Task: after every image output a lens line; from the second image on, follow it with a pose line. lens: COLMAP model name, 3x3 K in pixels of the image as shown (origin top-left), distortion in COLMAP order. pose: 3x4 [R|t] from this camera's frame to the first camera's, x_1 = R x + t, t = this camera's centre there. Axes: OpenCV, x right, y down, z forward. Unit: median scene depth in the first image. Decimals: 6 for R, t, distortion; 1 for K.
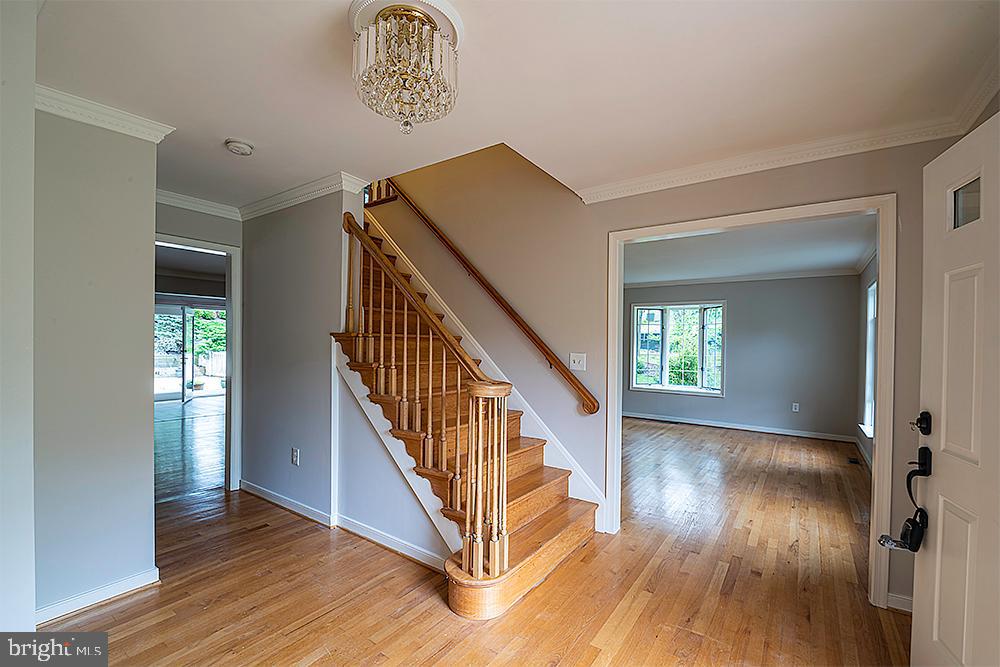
lens RADIAL K [[445.6, 0, 503.0], [0, 445.6, 343.9], [0, 0, 1]] dist [0.004923, -0.007742]
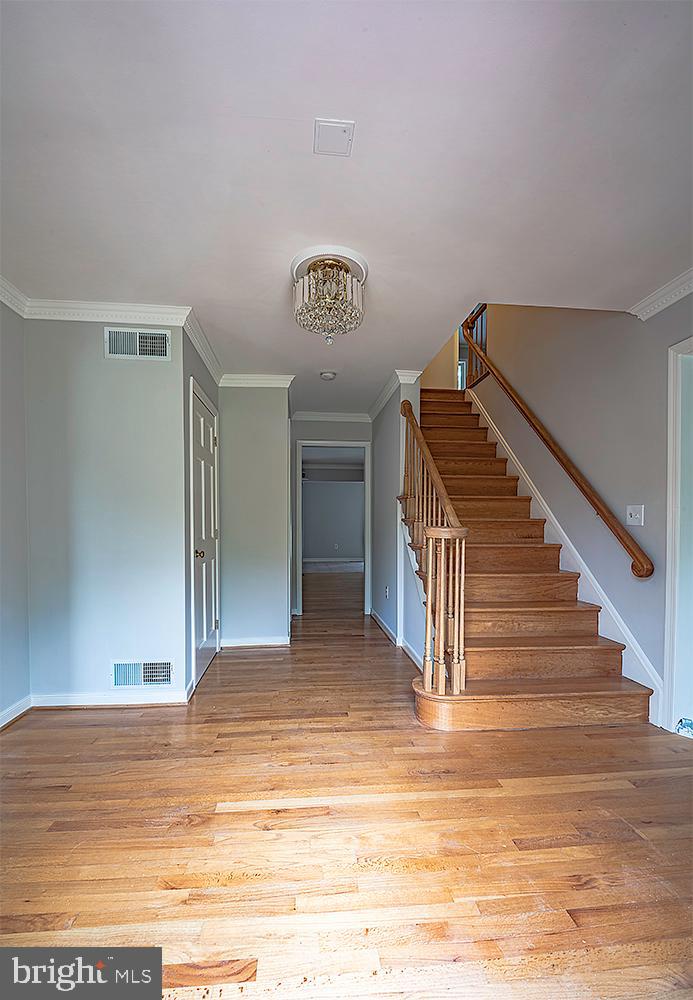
lens RADIAL K [[436.3, 0, 340.6], [0, 436.3, 534.8], [0, 0, 1]] dist [-0.003524, -0.000254]
pose [[0.635176, 0.005175, -0.772350, 0.582220], [0.003647, 0.999946, 0.009699, 0.086923], [0.772359, -0.008977, 0.635123, 0.082943]]
